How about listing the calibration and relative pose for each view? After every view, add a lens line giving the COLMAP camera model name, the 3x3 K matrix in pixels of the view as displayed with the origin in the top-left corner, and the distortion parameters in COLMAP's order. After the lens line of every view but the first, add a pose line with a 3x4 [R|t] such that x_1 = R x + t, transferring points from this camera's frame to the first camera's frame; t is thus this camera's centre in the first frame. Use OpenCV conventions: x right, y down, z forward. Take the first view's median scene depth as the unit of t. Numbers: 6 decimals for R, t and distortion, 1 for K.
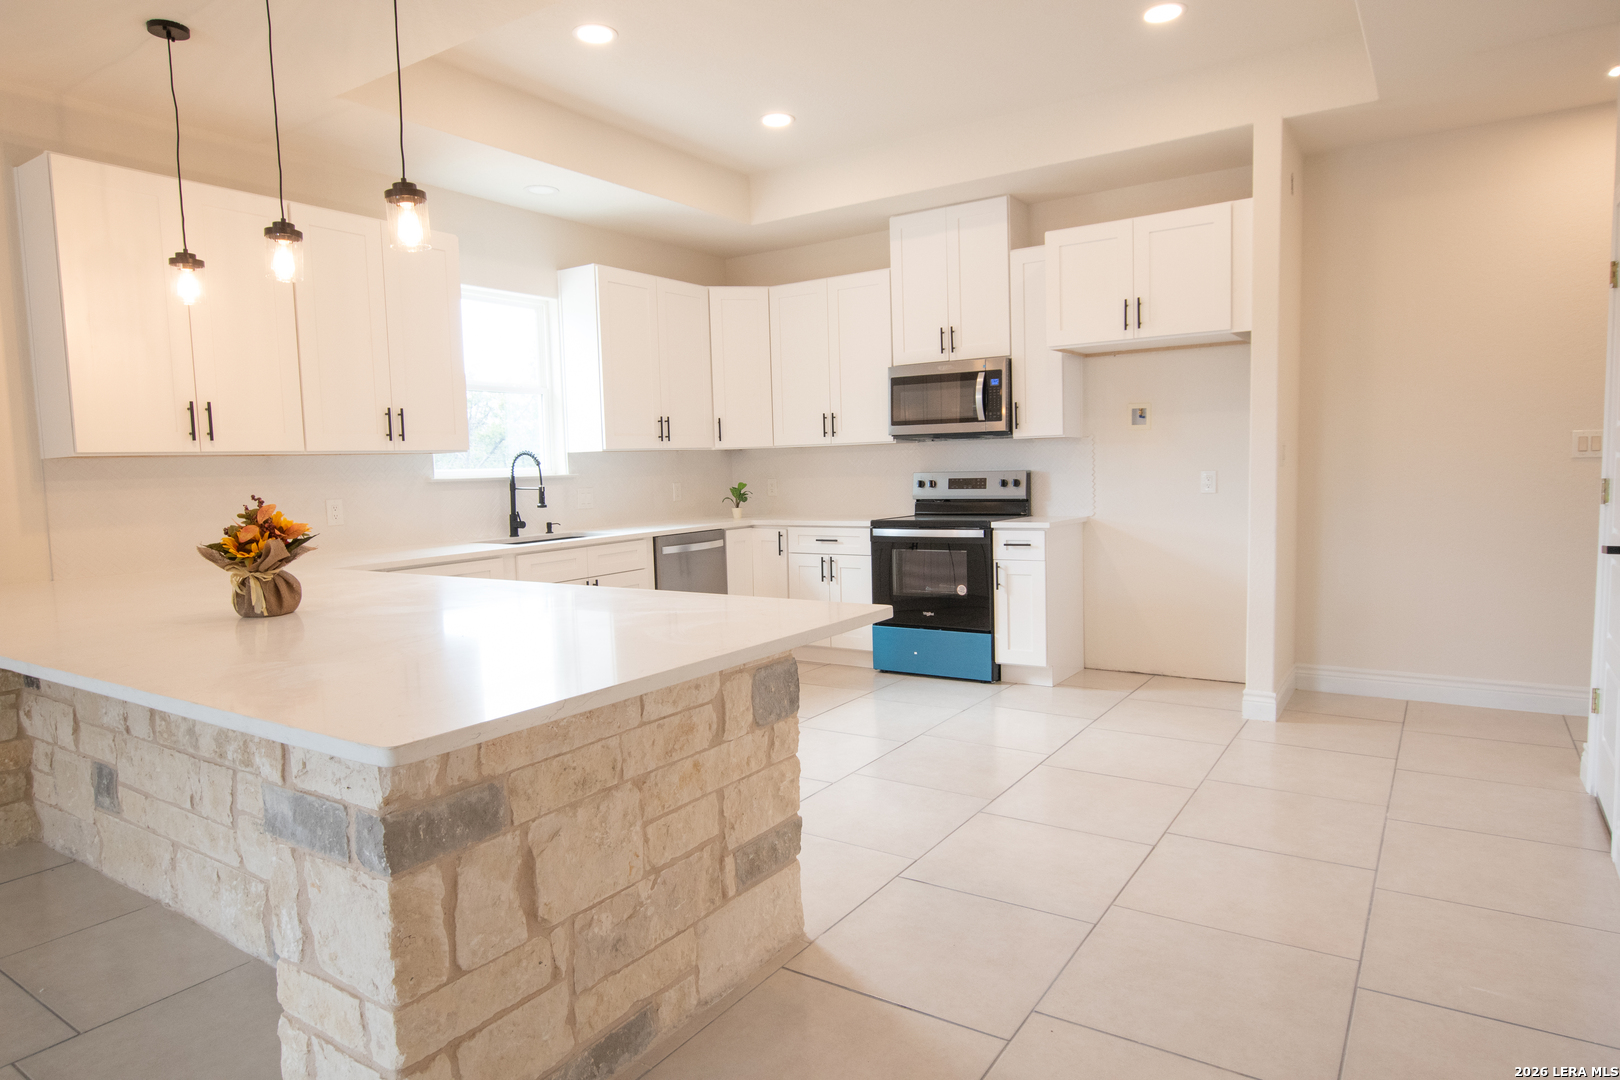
lens RADIAL K [[963.3, 0, 806.3], [0, 963.3, 542.0], [0, 0, 1]] dist [-0.022829, 0.019757]
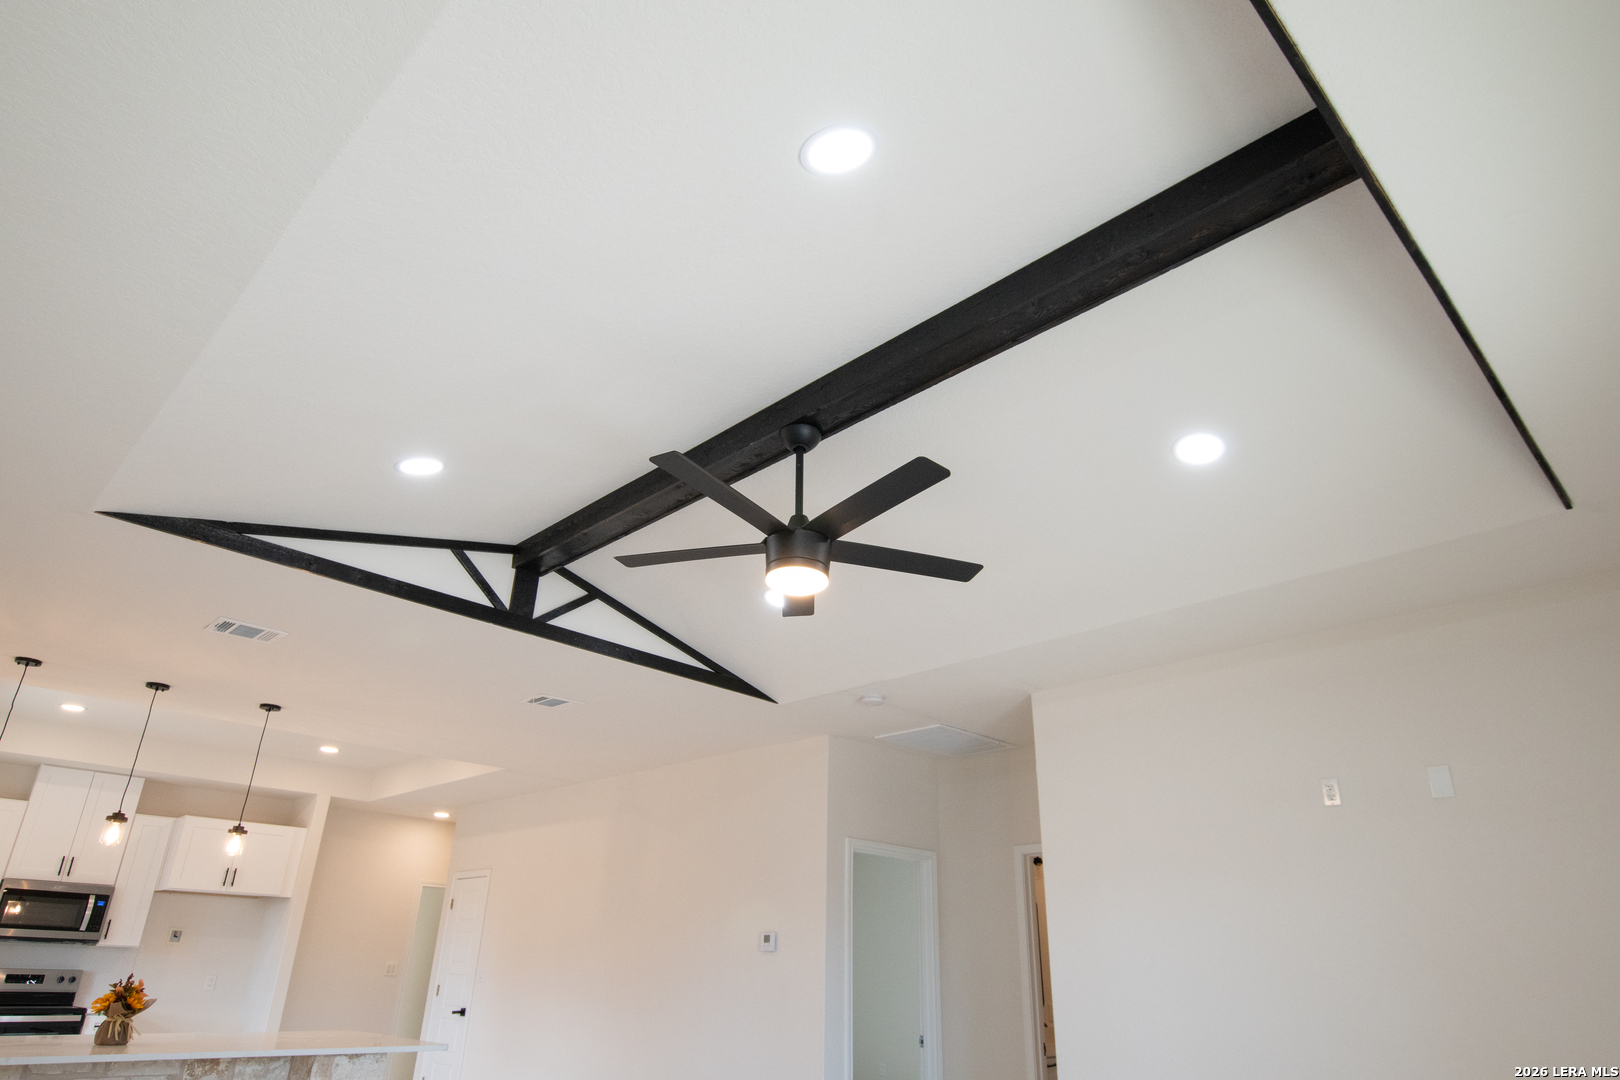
lens RADIAL K [[957.8, 0, 805.3], [0, 957.8, 542.0], [0, 0, 1]] dist [-0.015460, 0.004818]
pose [[0.191210, 0.433369, 0.880699, -1.129486], [0.053034, 0.891382, -0.450140, 0.050970], [-0.980115, 0.132778, 0.147458, -0.336422]]
